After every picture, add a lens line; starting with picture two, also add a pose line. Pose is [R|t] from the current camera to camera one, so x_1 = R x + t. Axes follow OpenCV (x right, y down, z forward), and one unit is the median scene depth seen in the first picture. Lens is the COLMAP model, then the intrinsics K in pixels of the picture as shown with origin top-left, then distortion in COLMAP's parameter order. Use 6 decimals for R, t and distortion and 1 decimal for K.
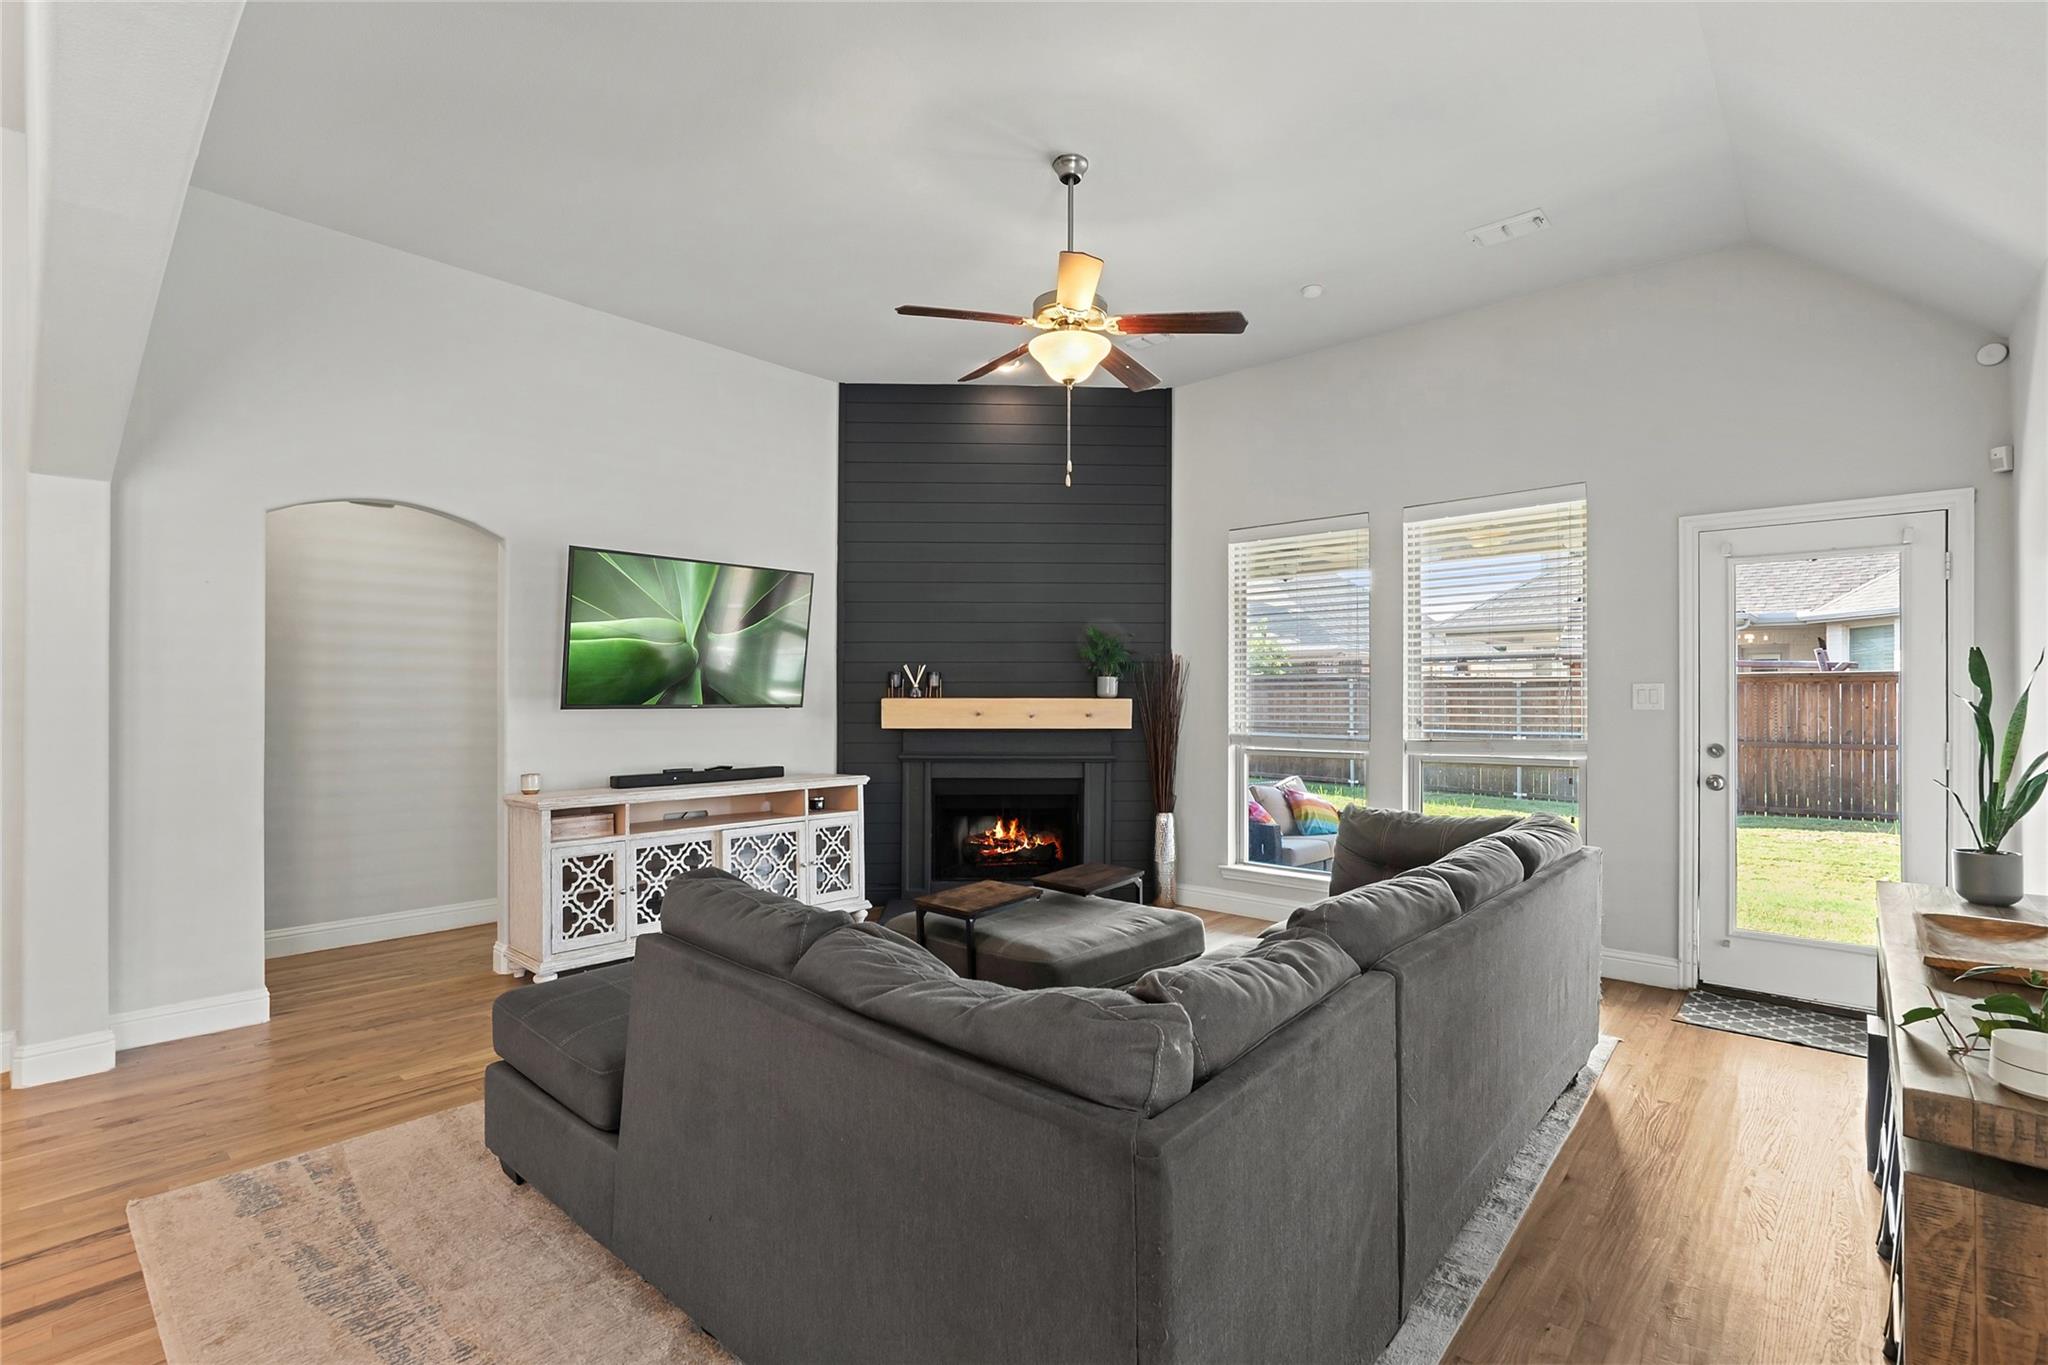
lens RADIAL K [[936.4, 0, 1033.8], [0, 936.4, 693.3], [0, 0, 1]] dist [-0.007962, 0.001193]
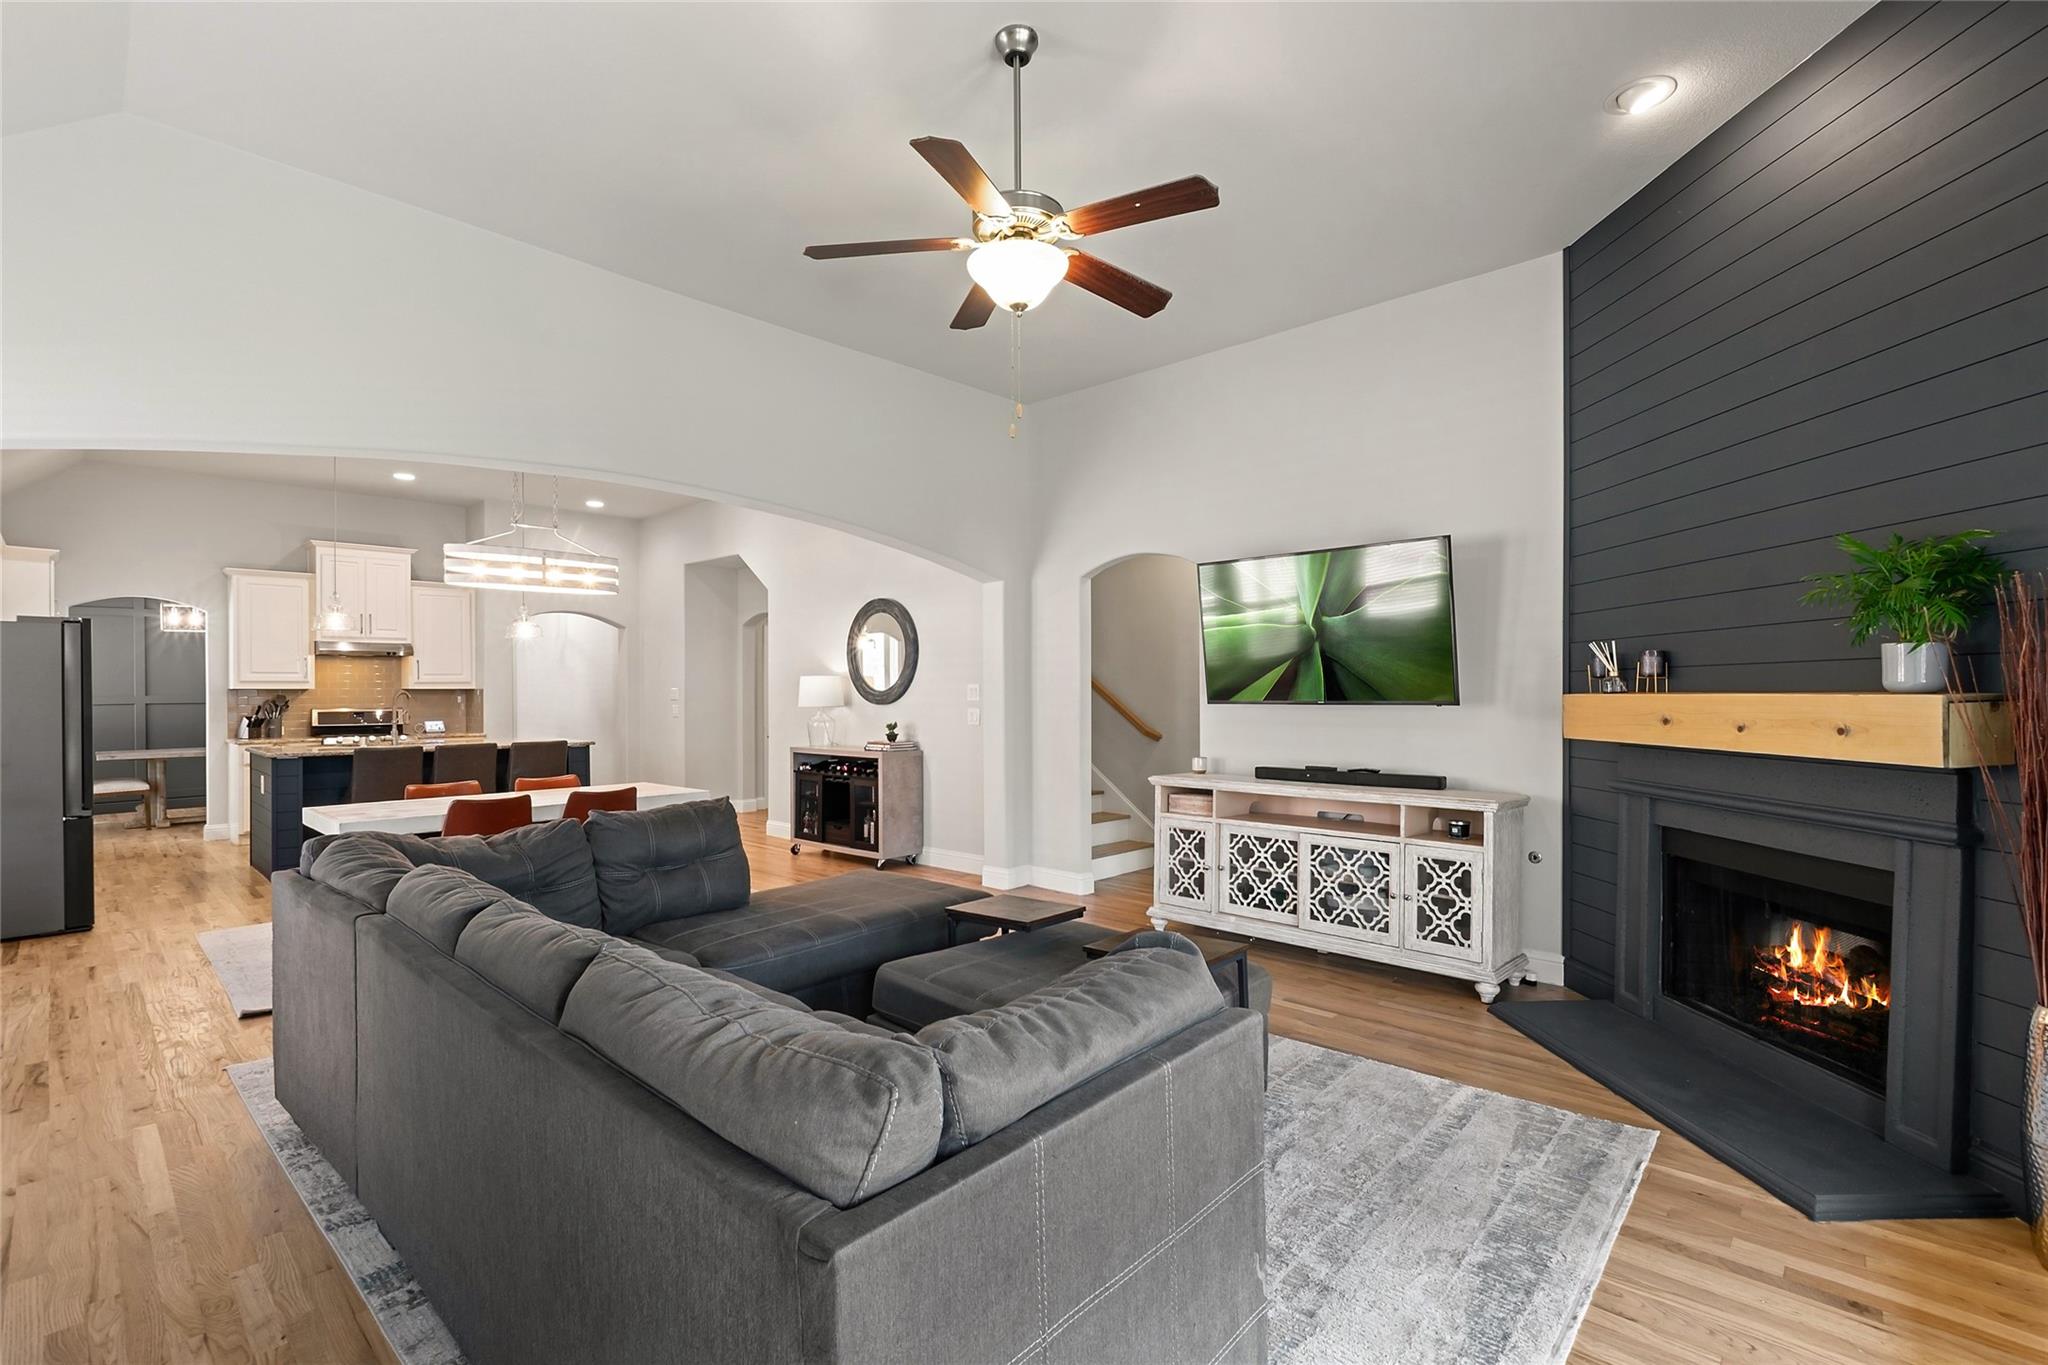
lens RADIAL K [[956.4, 0, 1028.1], [0, 956.4, 689.0], [0, 0, 1]] dist [0.038782, 0.000623]
pose [[-0.013726, -0.009663, -0.999859, 0.540270], [0.002578, 0.999950, -0.009700, 0.007332], [0.999902, -0.002710, -0.013700, 0.610824]]
